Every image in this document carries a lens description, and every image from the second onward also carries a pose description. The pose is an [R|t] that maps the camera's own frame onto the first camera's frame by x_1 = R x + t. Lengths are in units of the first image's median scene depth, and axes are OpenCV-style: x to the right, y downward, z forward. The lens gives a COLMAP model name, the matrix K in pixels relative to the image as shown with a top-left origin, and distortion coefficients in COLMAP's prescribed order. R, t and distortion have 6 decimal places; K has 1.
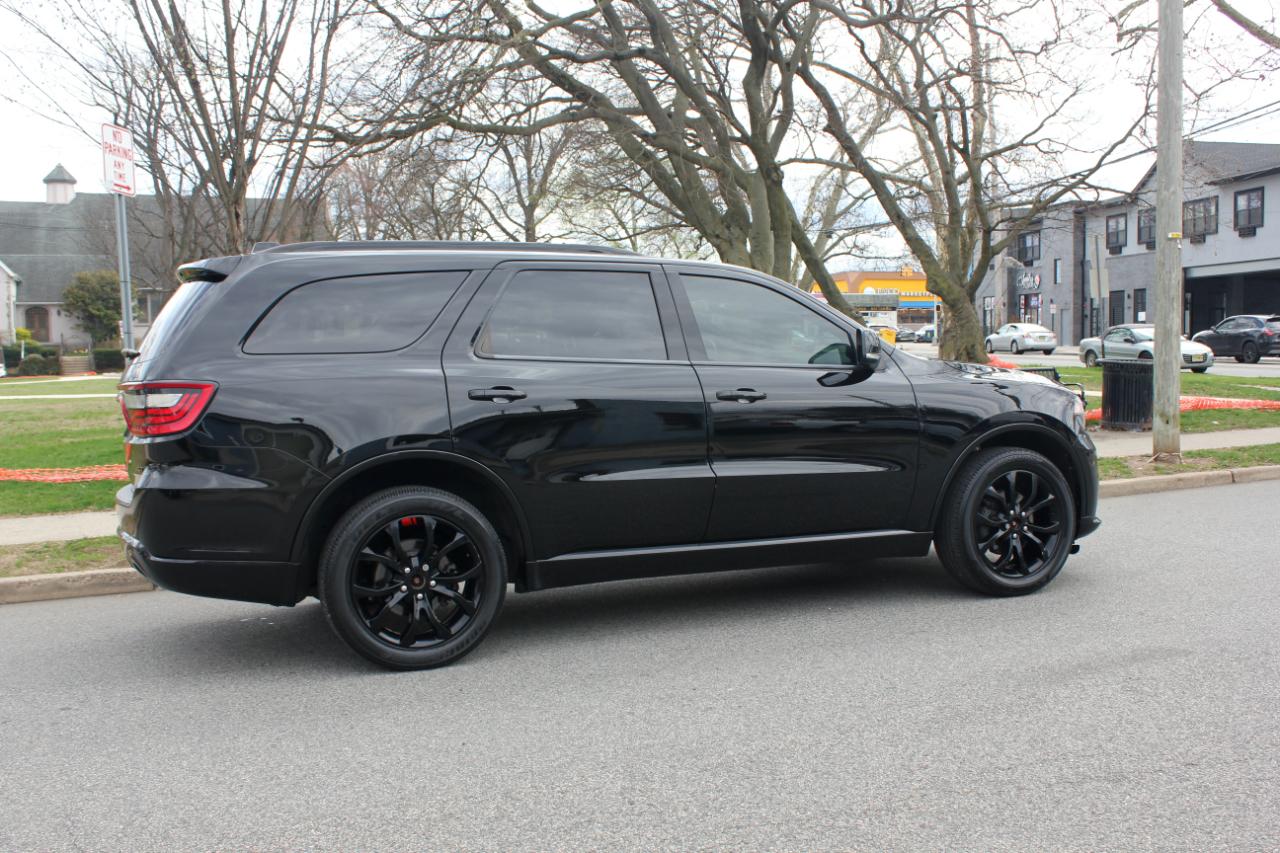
lens RADIAL K [[1295.6, 0, 629.6], [0, 1295.6, 430.1], [0, 0, 1]] dist [-0.138701, 0.123272]
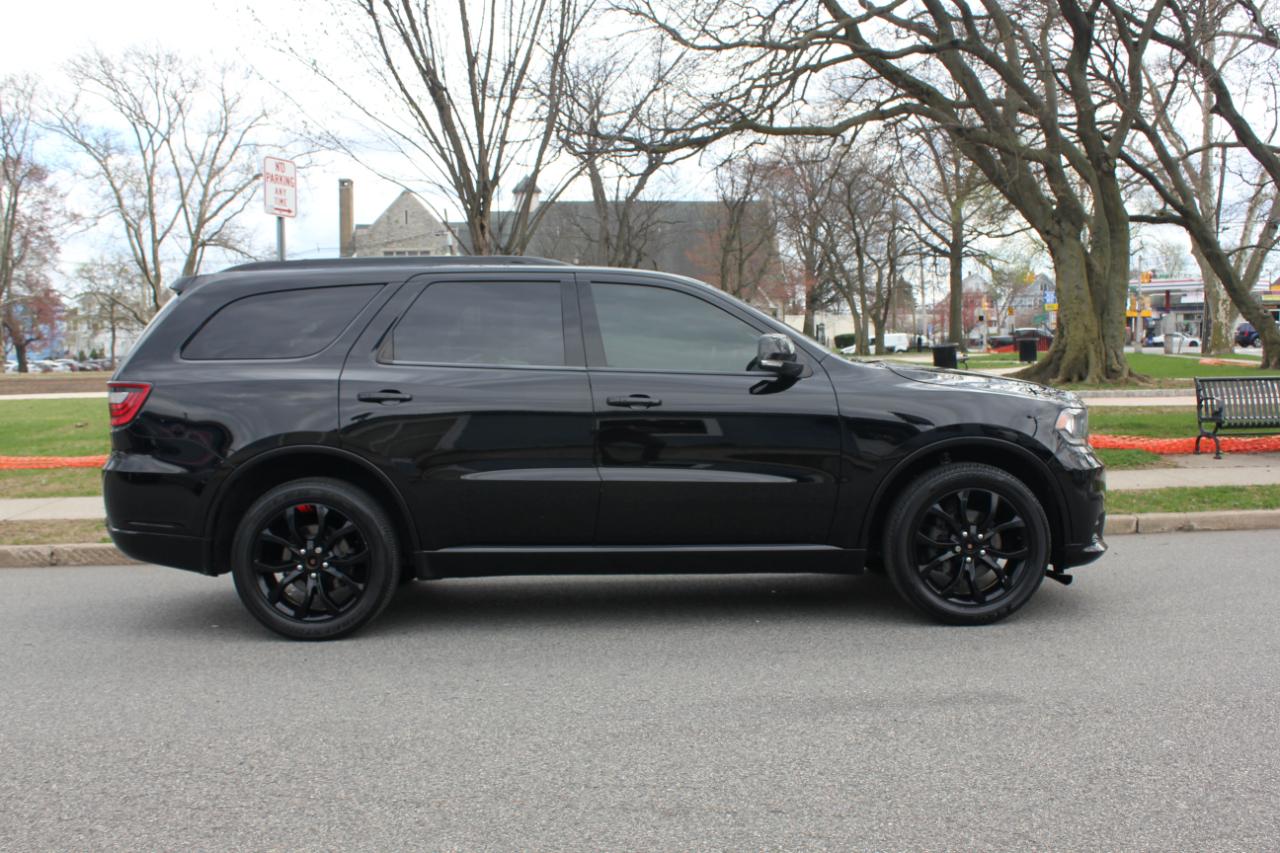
lens RADIAL K [[1298.8, 0, 623.5], [0, 1298.8, 425.3], [0, 0, 1]] dist [-0.156224, 0.207589]
pose [[0.924744, 0.025041, -0.379765, 0.184142], [-0.026065, 0.999657, 0.002444, -0.004228], [0.379696, 0.007639, 0.925080, 0.023575]]
